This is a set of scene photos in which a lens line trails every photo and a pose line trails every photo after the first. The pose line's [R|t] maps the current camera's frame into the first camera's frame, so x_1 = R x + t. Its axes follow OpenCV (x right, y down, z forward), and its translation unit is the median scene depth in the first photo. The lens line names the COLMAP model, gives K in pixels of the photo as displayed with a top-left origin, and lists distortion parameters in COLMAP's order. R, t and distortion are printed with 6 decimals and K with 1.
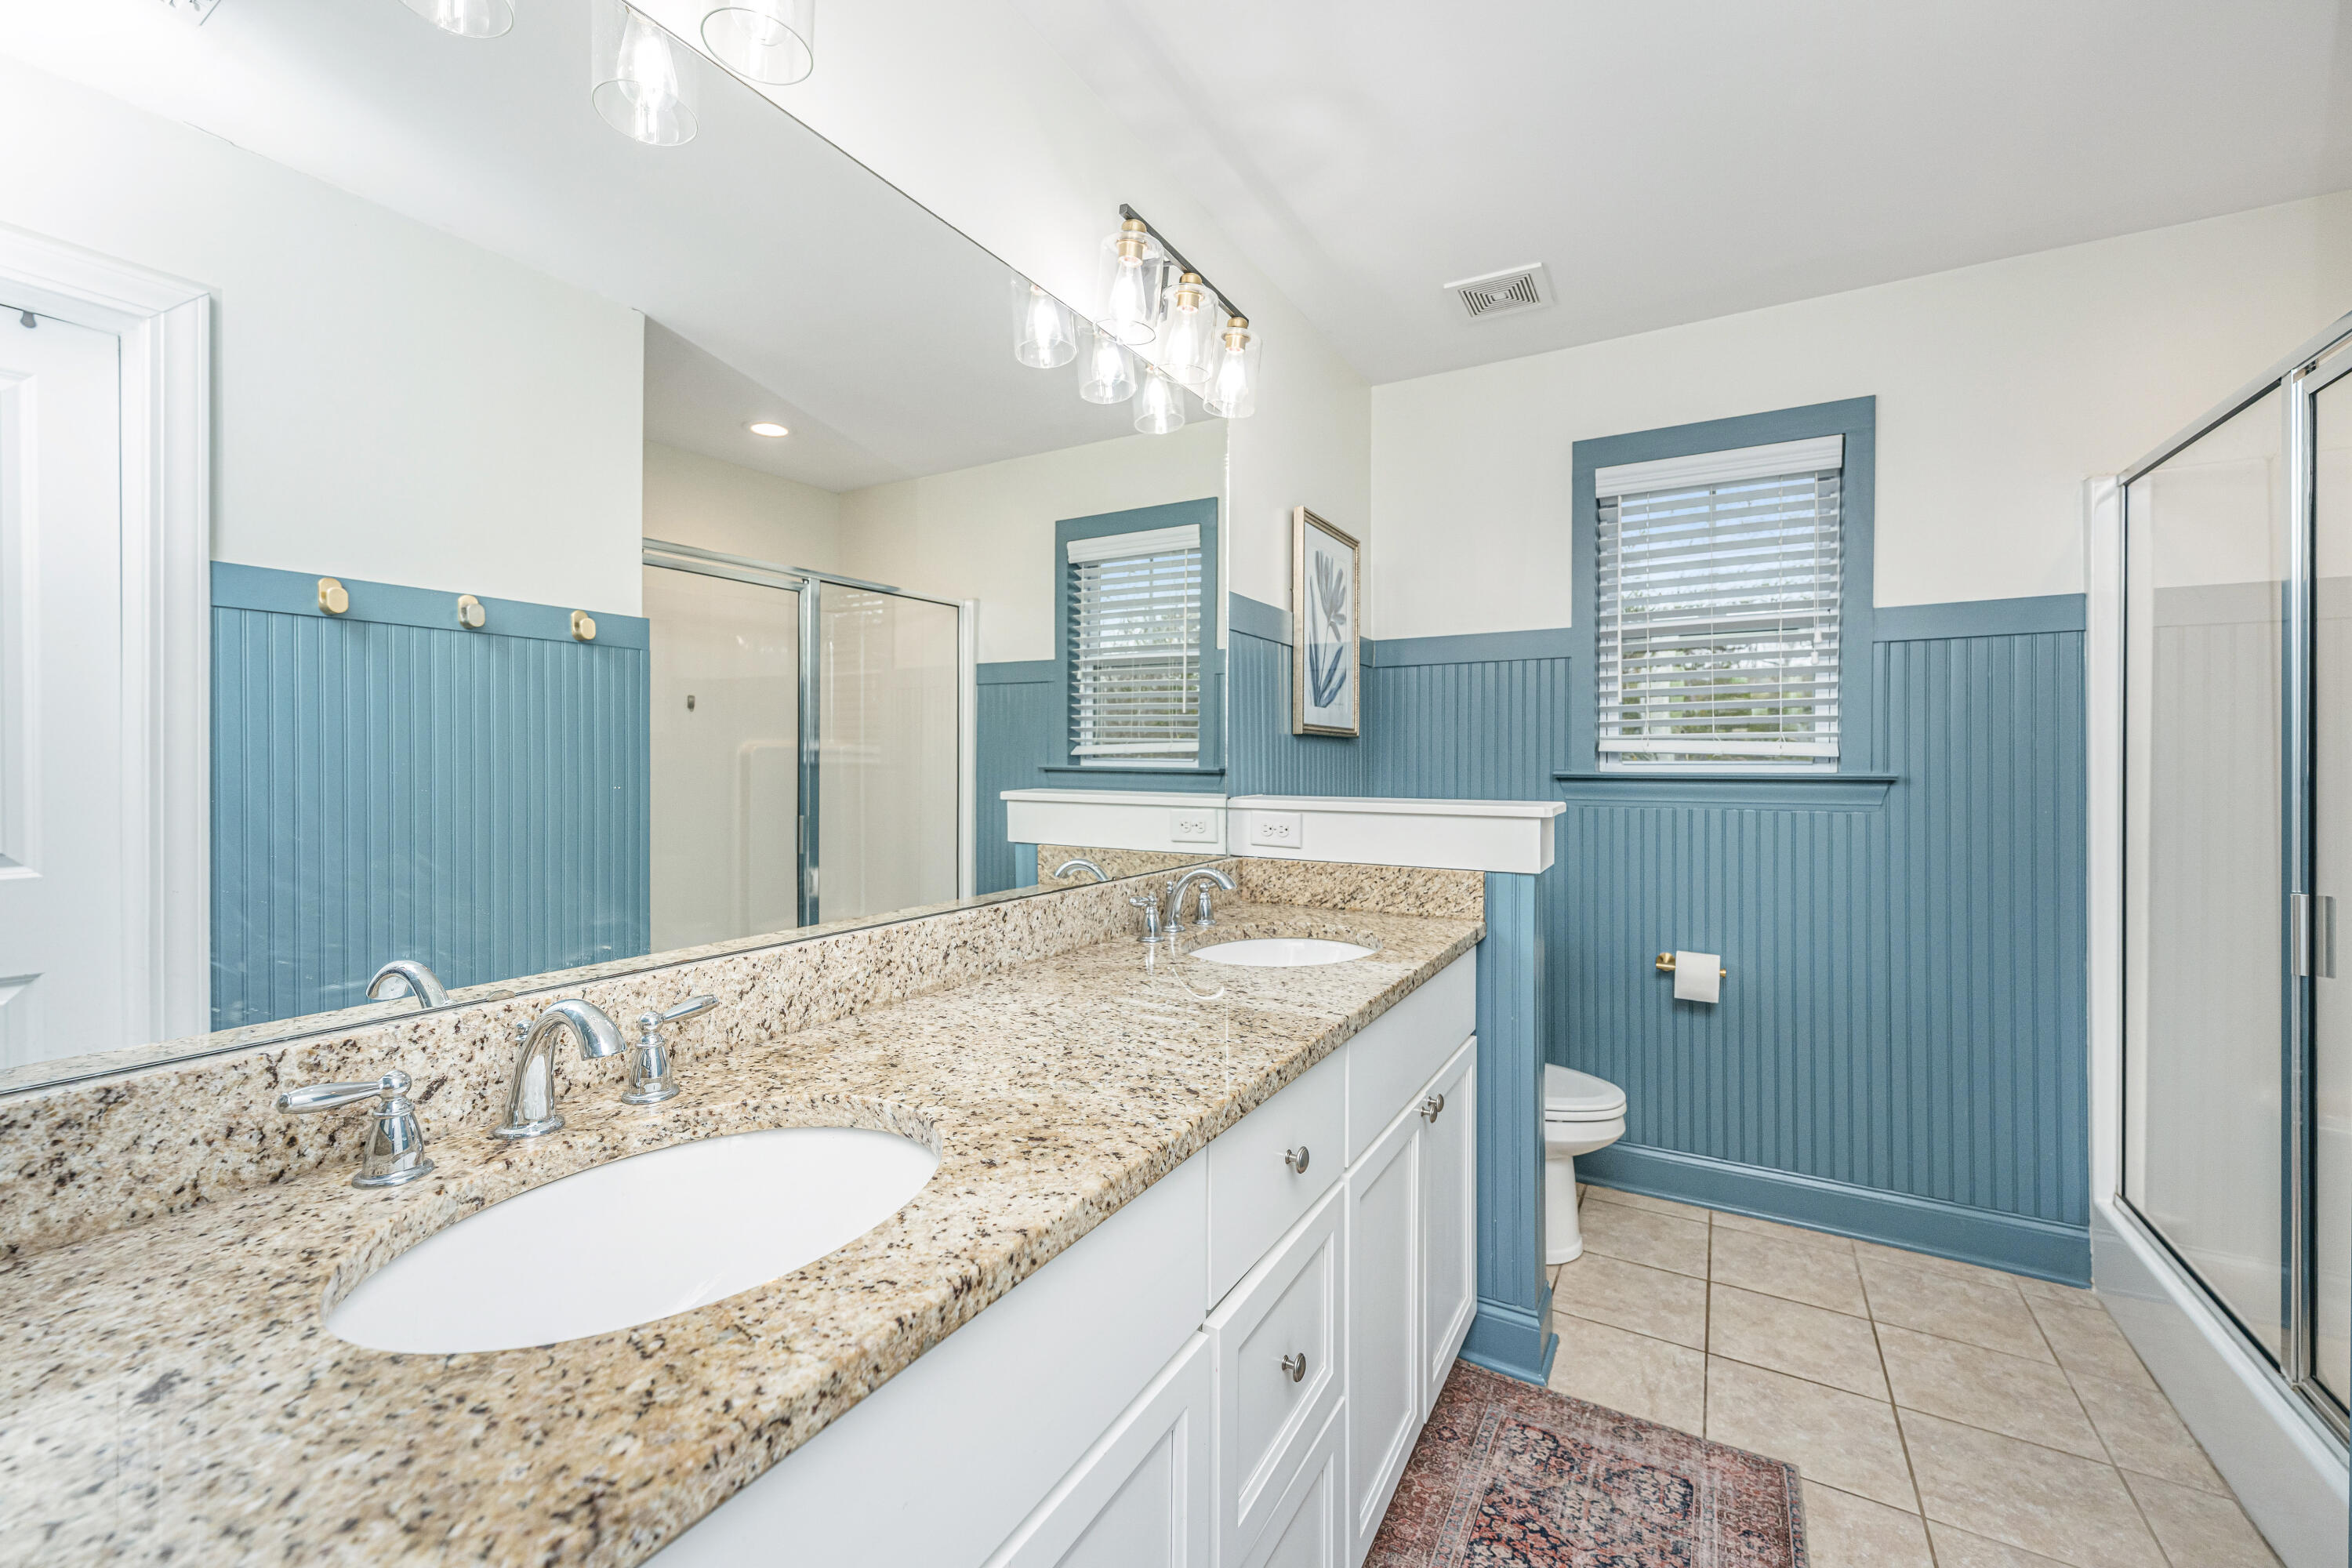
lens RADIAL K [[930.8, 0, 1182.3], [0, 930.8, 752.7], [0, 0, 1]] dist [-0.002119, -0.000115]
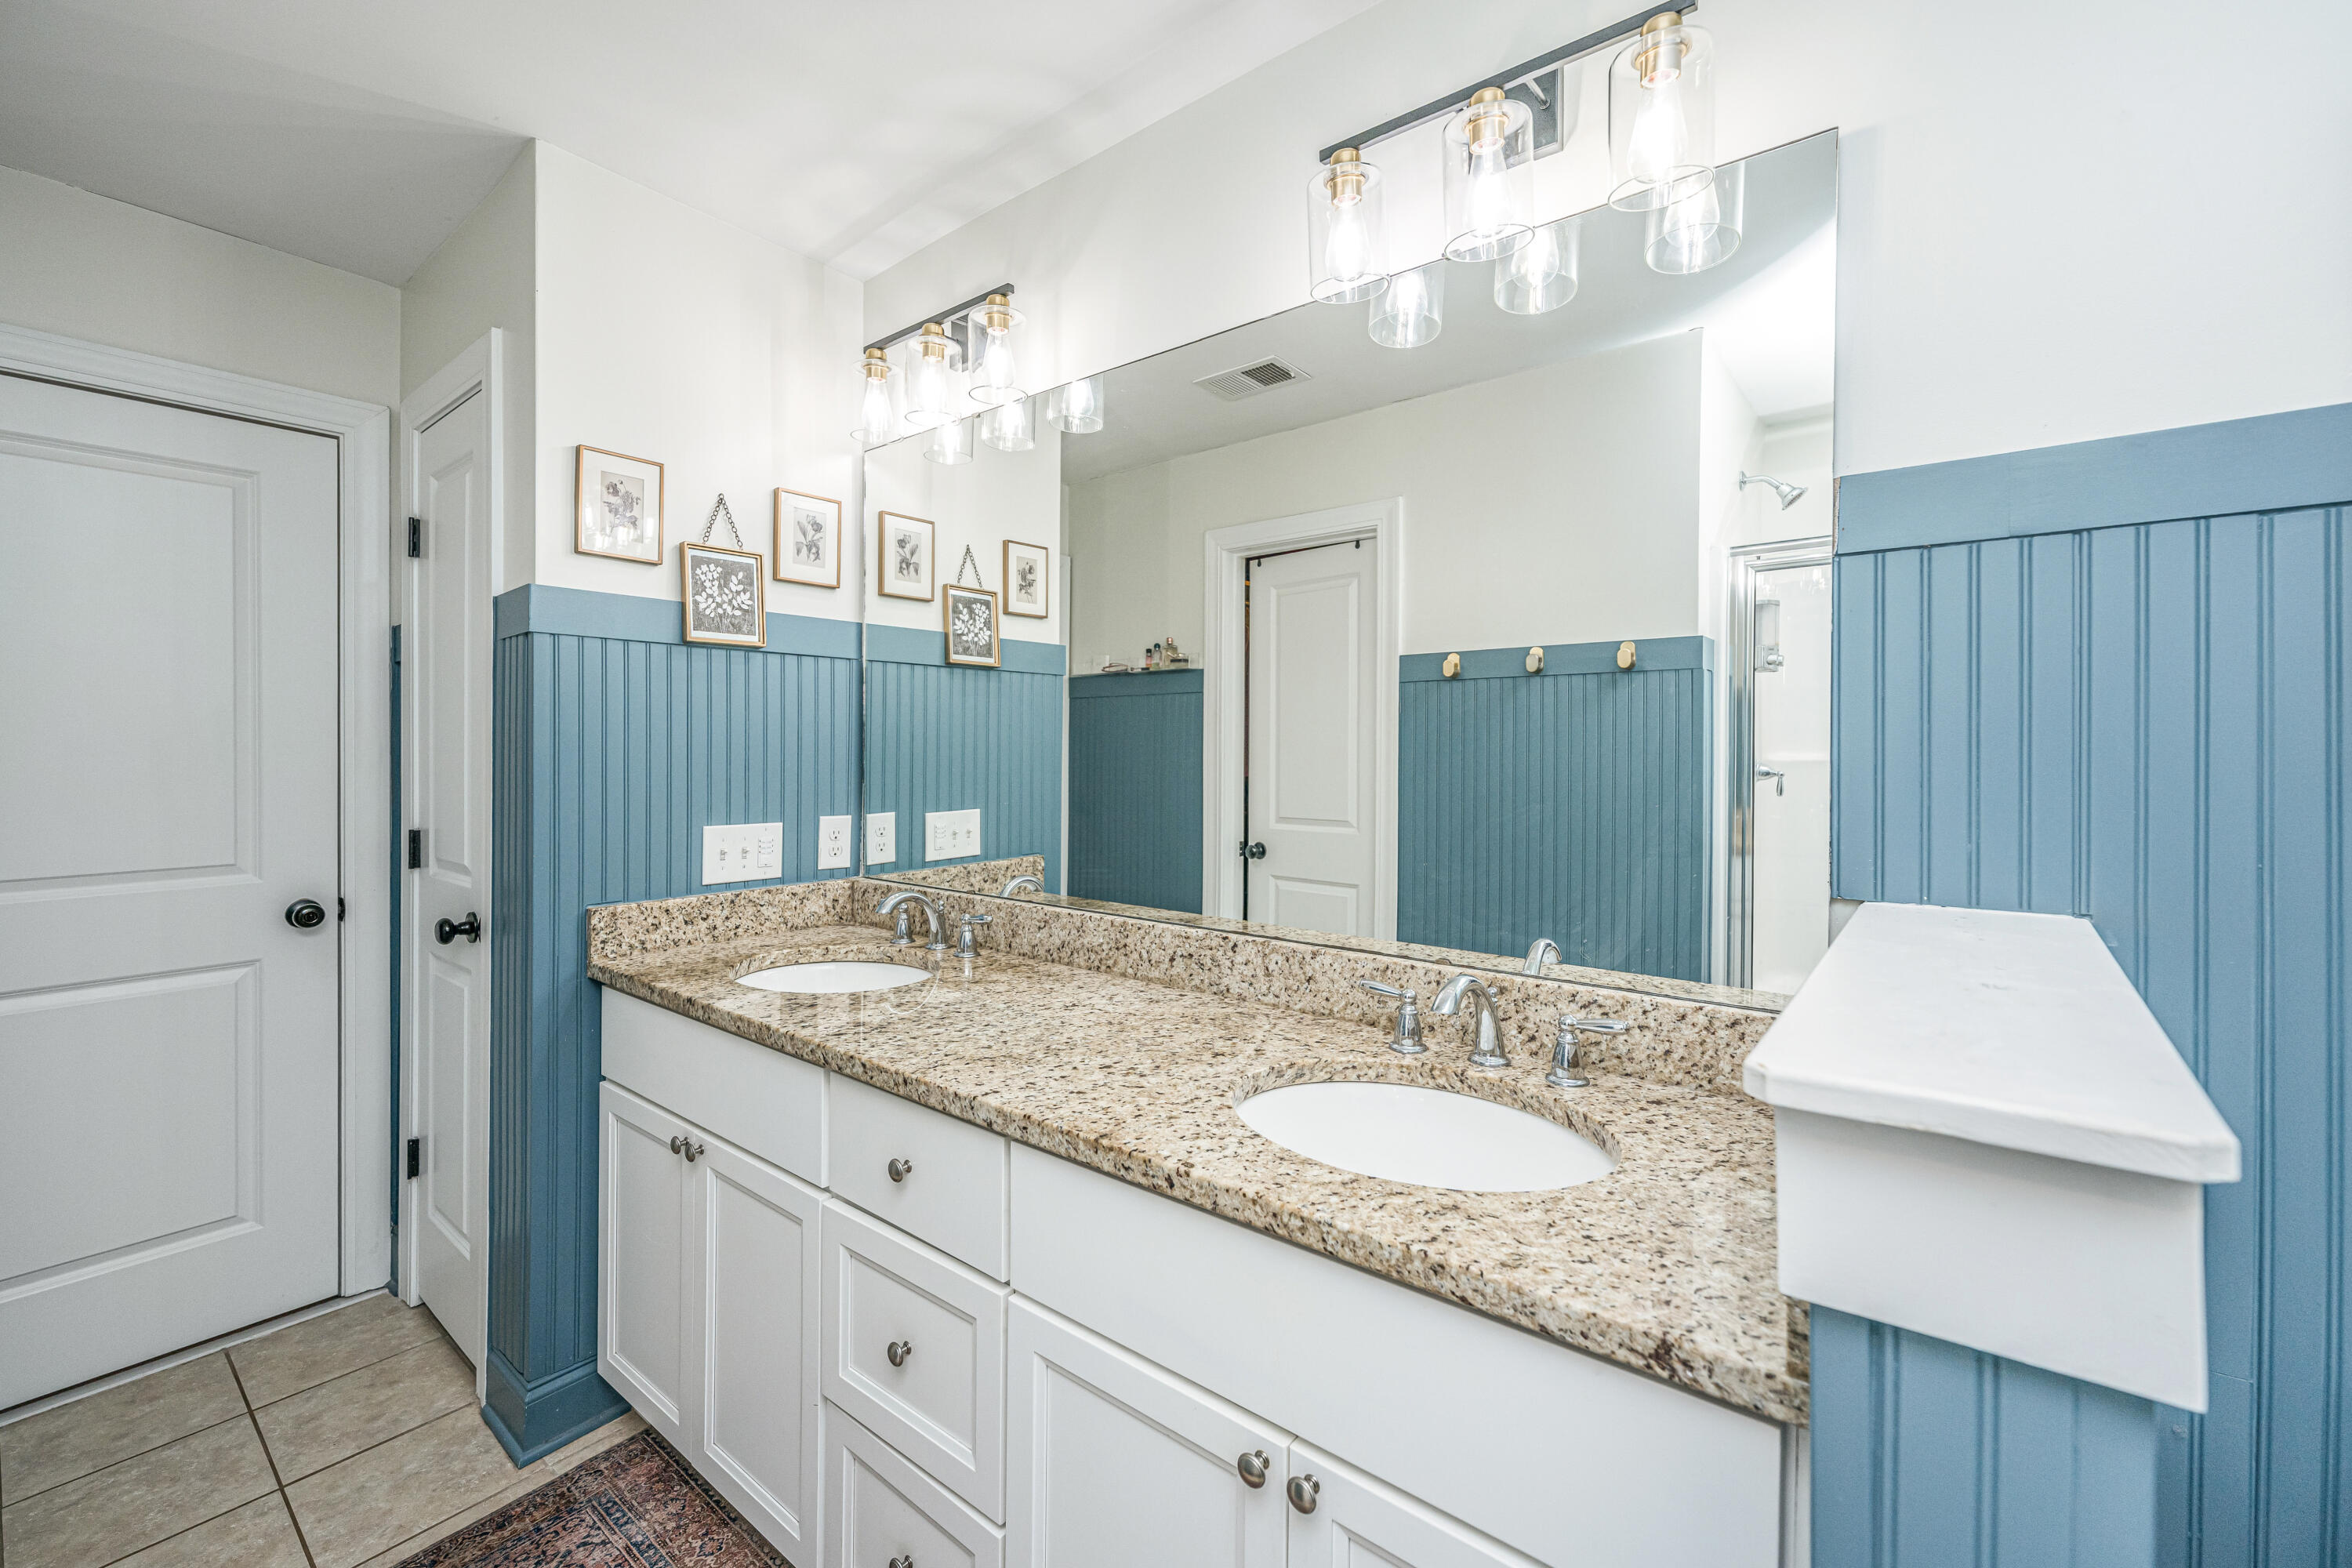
lens RADIAL K [[945.8, 0, 1169.7], [0, 945.8, 742.1], [0, 0, 1]] dist [0.000198, -0.000408]
pose [[-0.147593, -0.015659, -0.988924, 1.343066], [0.002767, 0.999864, -0.016245, -0.054695], [0.989044, -0.005134, -0.147530, 1.682267]]
